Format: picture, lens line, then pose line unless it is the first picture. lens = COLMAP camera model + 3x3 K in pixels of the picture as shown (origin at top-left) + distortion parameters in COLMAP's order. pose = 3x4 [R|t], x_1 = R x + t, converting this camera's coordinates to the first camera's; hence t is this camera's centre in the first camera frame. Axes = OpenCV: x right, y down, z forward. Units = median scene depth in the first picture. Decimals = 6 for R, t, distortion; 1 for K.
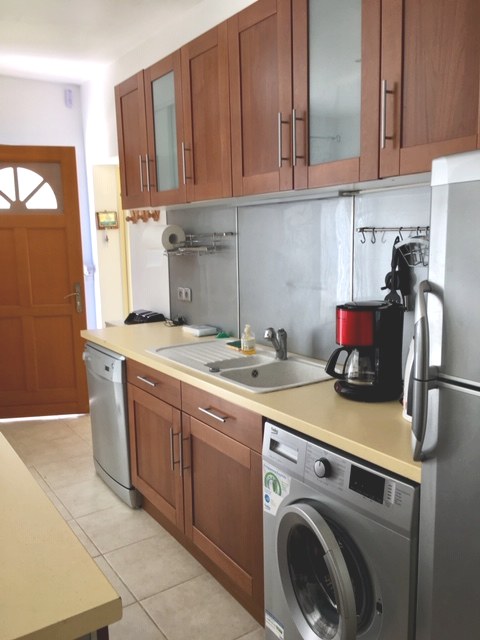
lens RADIAL K [[554.1, 0, 240.0], [0, 554.1, 320.0], [0, 0, 1]] dist [0.016516, -0.006944]
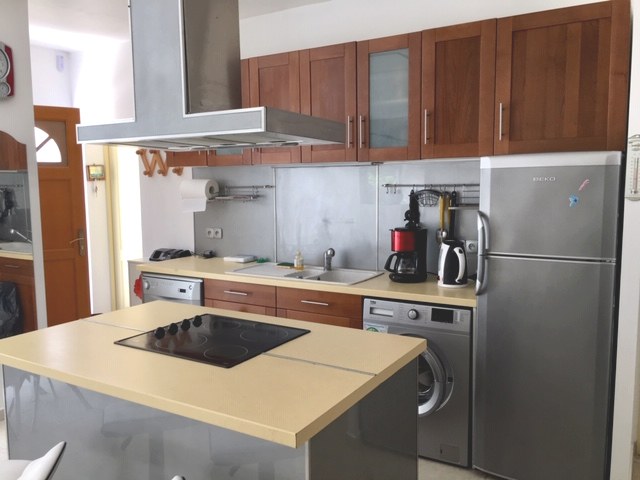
lens RADIAL K [[554.1, 0, 320.0], [0, 554.1, 240.0], [0, 0, 1]] dist [0.016516, -0.006944]
pose [[0.909723, -0.036828, 0.413578, -0.529728], [0.058019, 0.997562, -0.038790, 0.043346], [-0.411141, 0.059284, 0.909642, -0.340304]]
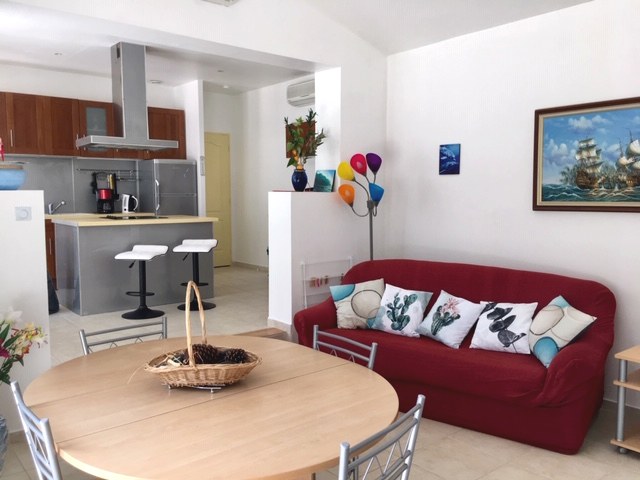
lens RADIAL K [[554.1, 0, 320.0], [0, 554.1, 240.0], [0, 0, 1]] dist [0.016516, -0.006944]
pose [[-0.103378, -0.065358, 0.992492, -2.670464], [0.156483, 0.984344, 0.081121, 0.170284], [-0.982255, 0.163695, -0.091532, -0.017952]]
